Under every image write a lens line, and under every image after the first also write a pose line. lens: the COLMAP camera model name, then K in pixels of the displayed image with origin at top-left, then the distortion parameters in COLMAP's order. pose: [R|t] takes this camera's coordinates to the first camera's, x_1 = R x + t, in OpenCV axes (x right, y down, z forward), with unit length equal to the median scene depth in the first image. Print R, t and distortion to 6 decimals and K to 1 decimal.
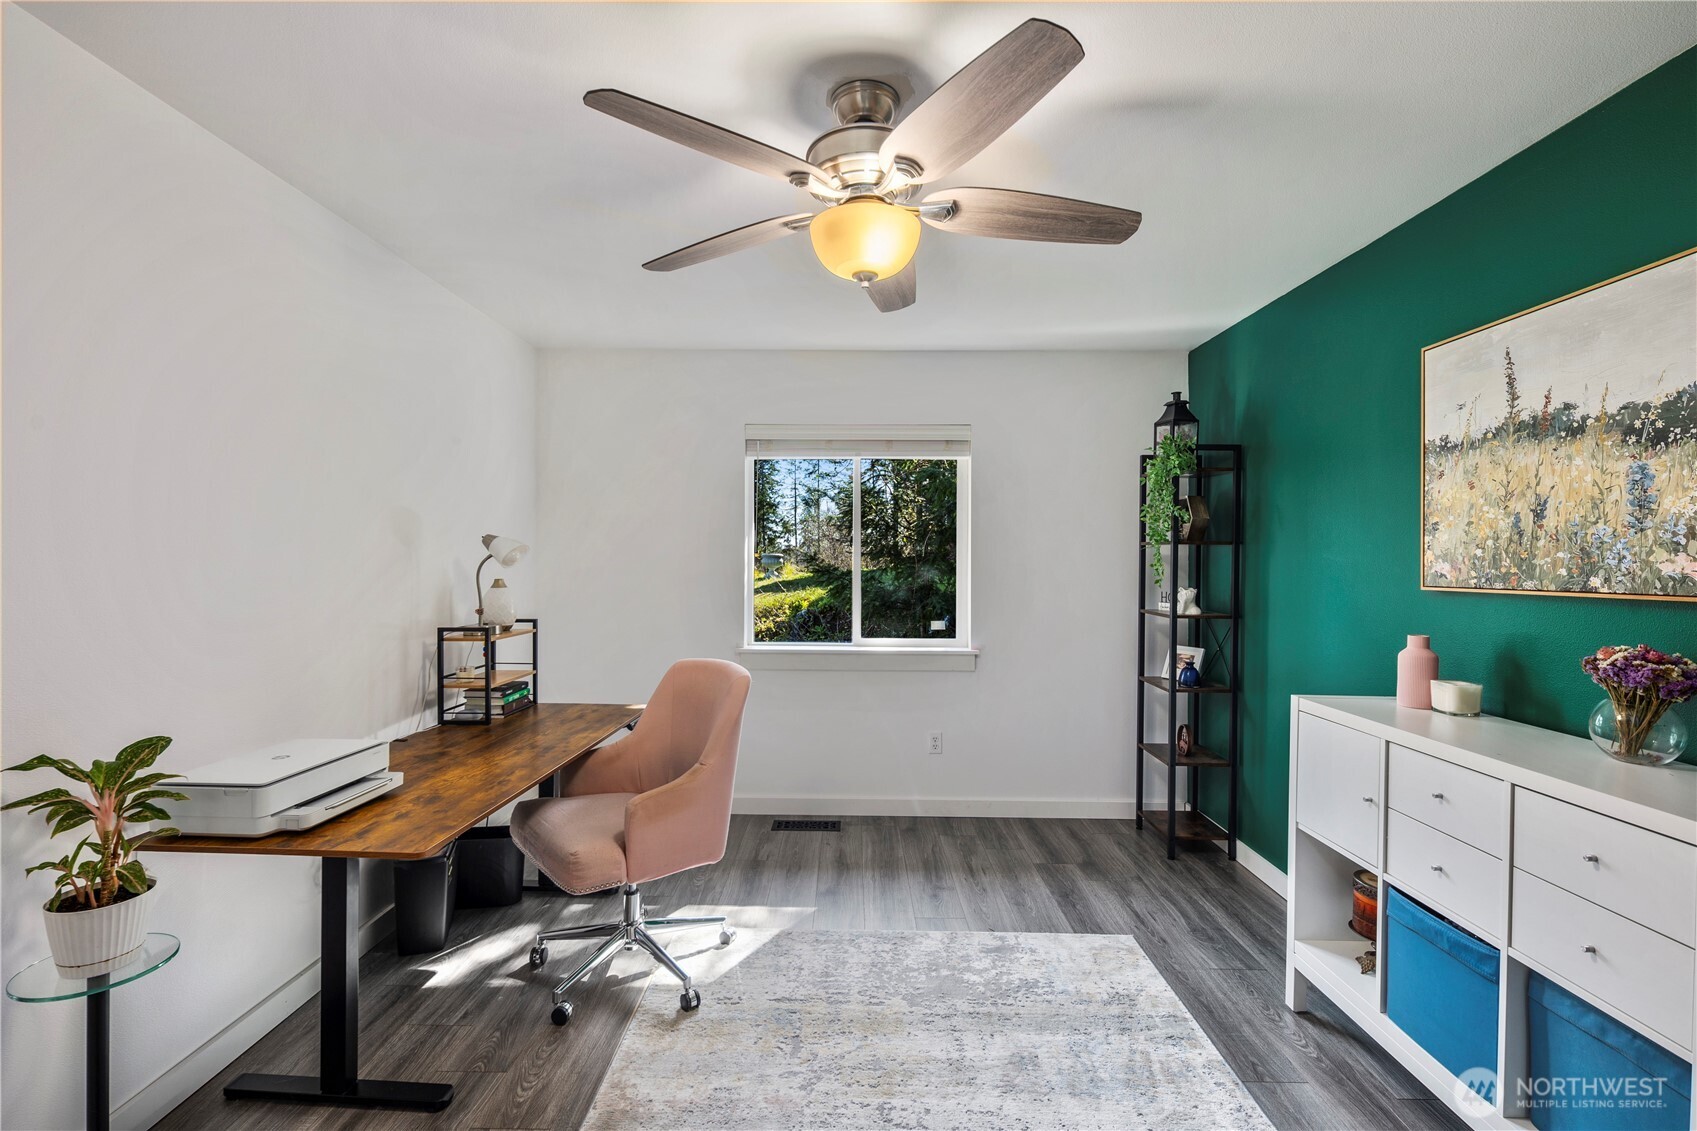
lens RADIAL K [[744.1, 0, 861.1], [0, 744.1, 567.3], [0, 0, 1]] dist [0.008670, 0.000153]
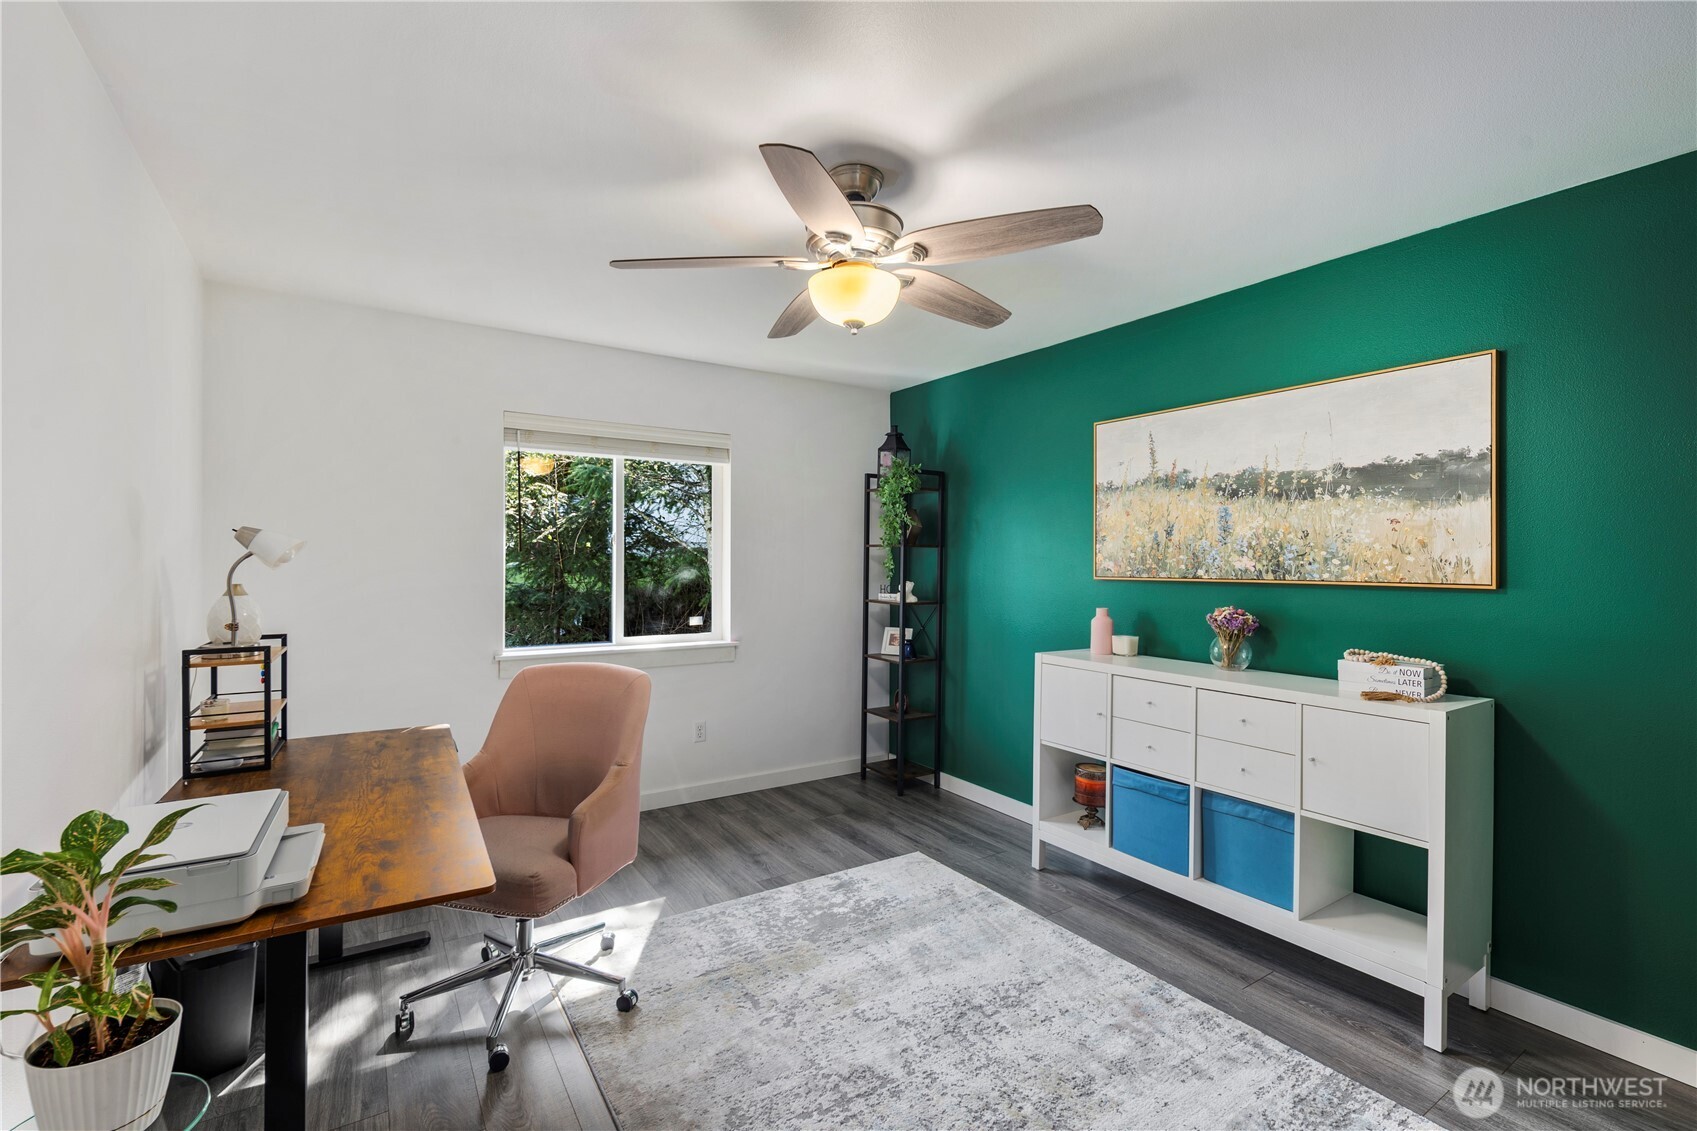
lens RADIAL K [[744.1, 0, 842.4], [0, 744.1, 568.0], [0, 0, 1]] dist [0.008670, 0.000153]
pose [[0.831094, -0.007222, 0.556085, -0.532872], [0.004690, 0.999971, 0.005978, -0.004056], [-0.556112, -0.002360, 0.831104, 0.008926]]
